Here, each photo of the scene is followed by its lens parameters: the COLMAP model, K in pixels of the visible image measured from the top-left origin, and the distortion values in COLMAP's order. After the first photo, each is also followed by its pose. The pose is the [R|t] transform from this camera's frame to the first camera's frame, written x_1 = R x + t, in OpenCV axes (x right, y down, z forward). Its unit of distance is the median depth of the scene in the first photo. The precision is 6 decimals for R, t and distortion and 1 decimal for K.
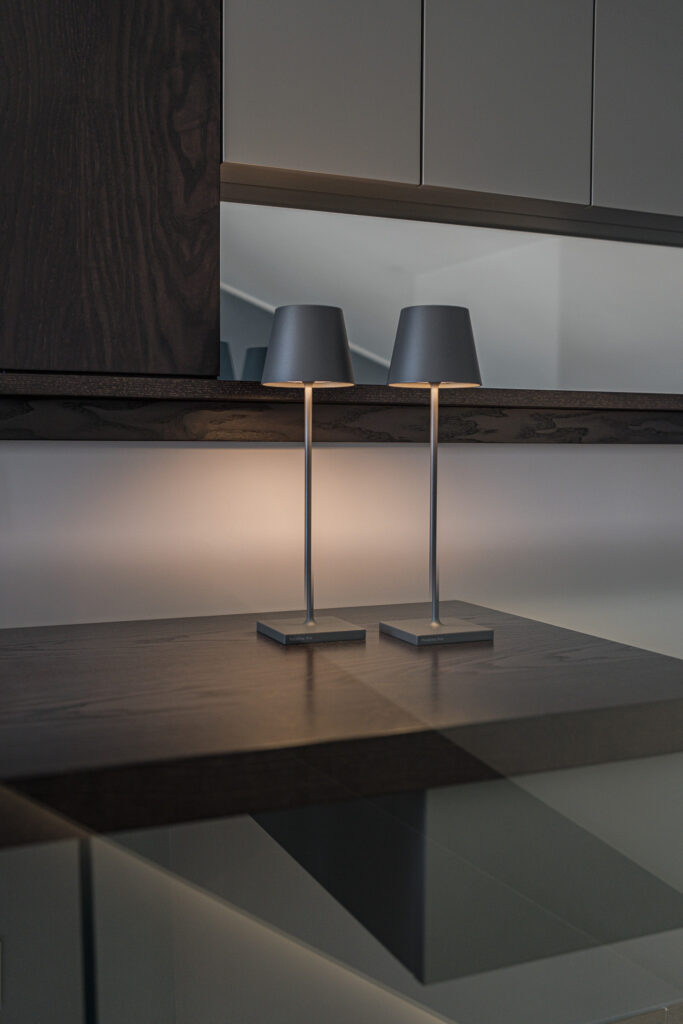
lens RADIAL K [[1080.8, 0, 341.5], [0, 1080.8, 512.0], [0, 0, 1]] dist [0.011173, 0.009184]
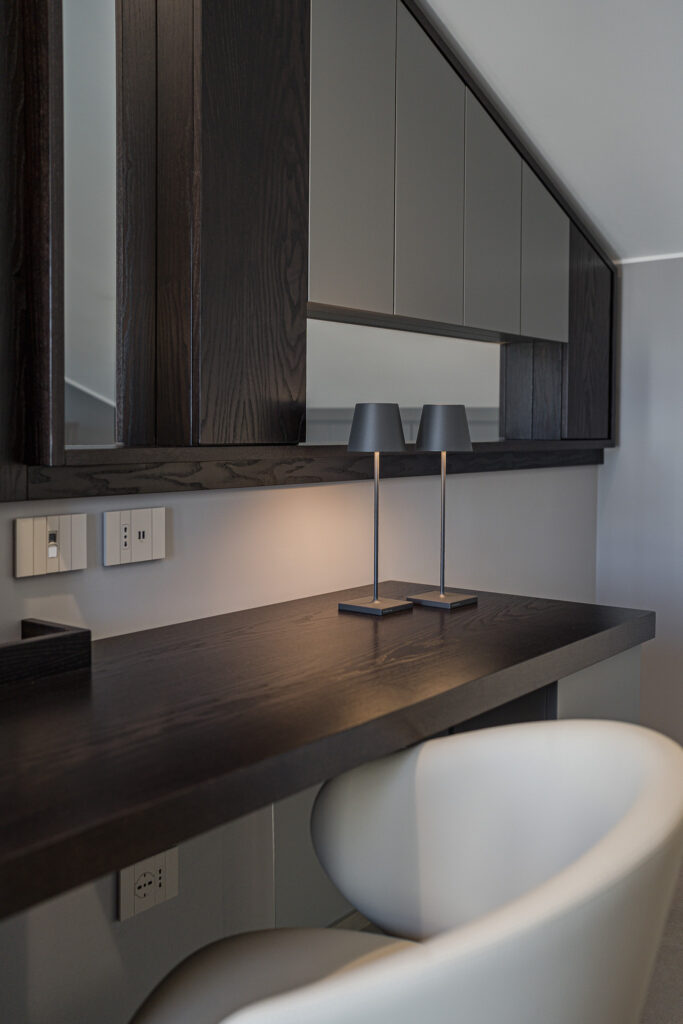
lens RADIAL K [[1080.8, 0, 341.5], [0, 1080.8, 512.0], [0, 0, 1]] dist [0.011173, 0.009184]
pose [[0.892944, -0.044957, 0.447918, -0.762469], [0.046952, 0.998875, 0.006655, -0.038076], [-0.447713, 0.015088, 0.894050, -0.366366]]
